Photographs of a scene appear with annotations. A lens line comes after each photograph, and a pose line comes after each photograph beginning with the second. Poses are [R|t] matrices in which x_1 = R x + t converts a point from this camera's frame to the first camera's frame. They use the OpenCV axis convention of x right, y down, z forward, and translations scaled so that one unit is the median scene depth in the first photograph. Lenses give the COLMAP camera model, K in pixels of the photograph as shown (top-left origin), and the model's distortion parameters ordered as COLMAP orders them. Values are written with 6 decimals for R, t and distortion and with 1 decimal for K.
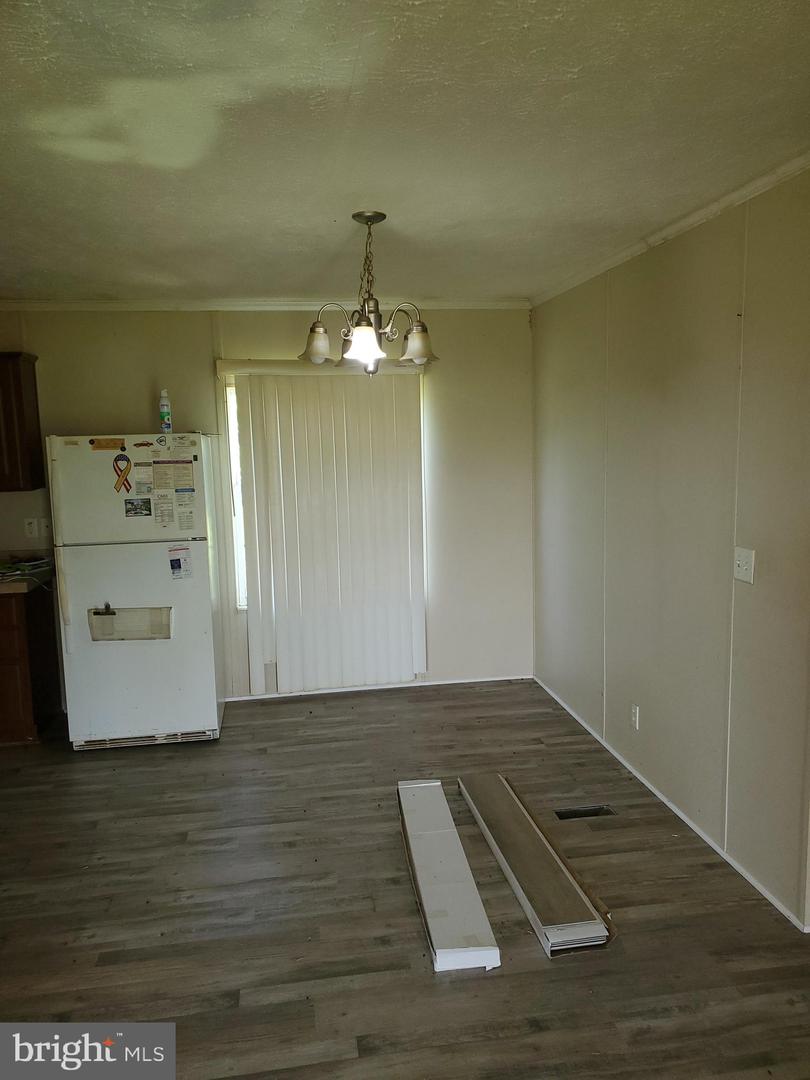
lens RADIAL K [[832.5, 0, 405.0], [0, 832.5, 540.0], [0, 0, 1]] dist [0.004109, 0.004042]
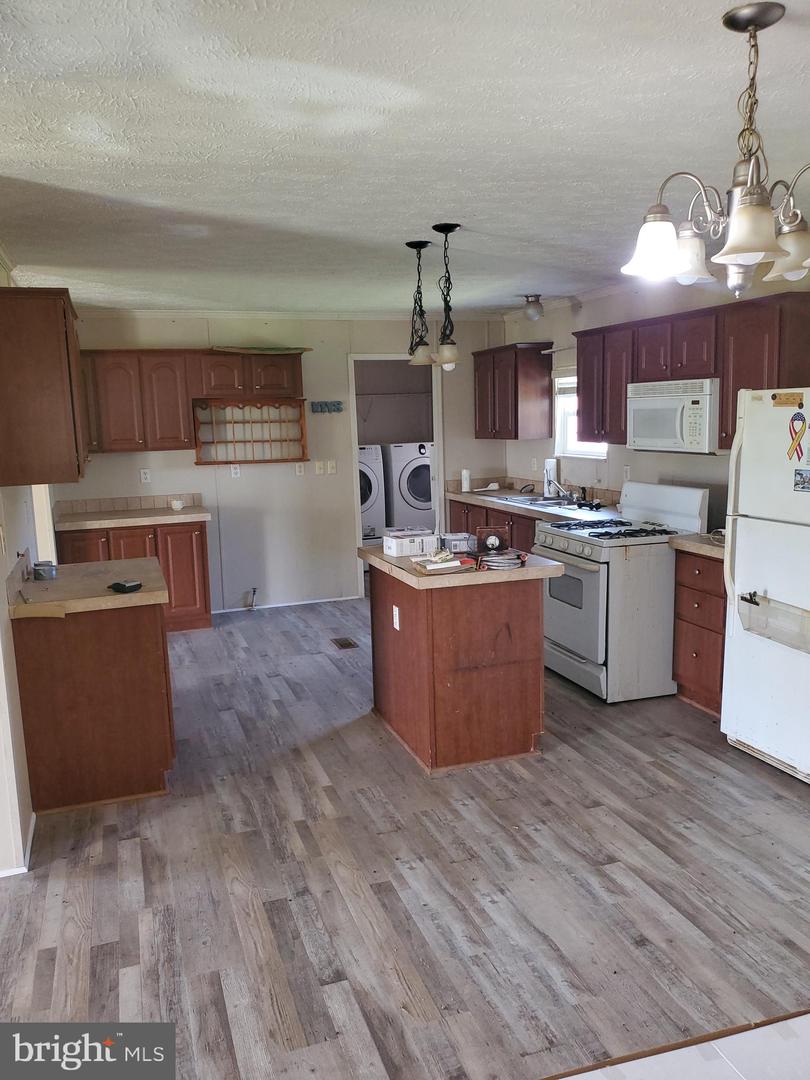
lens RADIAL K [[832.5, 0, 405.0], [0, 832.5, 540.0], [0, 0, 1]] dist [0.004109, 0.004042]
pose [[0.196581, 0.165007, -0.966503, 0.485084], [-0.097598, 0.984135, 0.148167, -0.082180], [0.975618, 0.065202, 0.209566, 0.605178]]
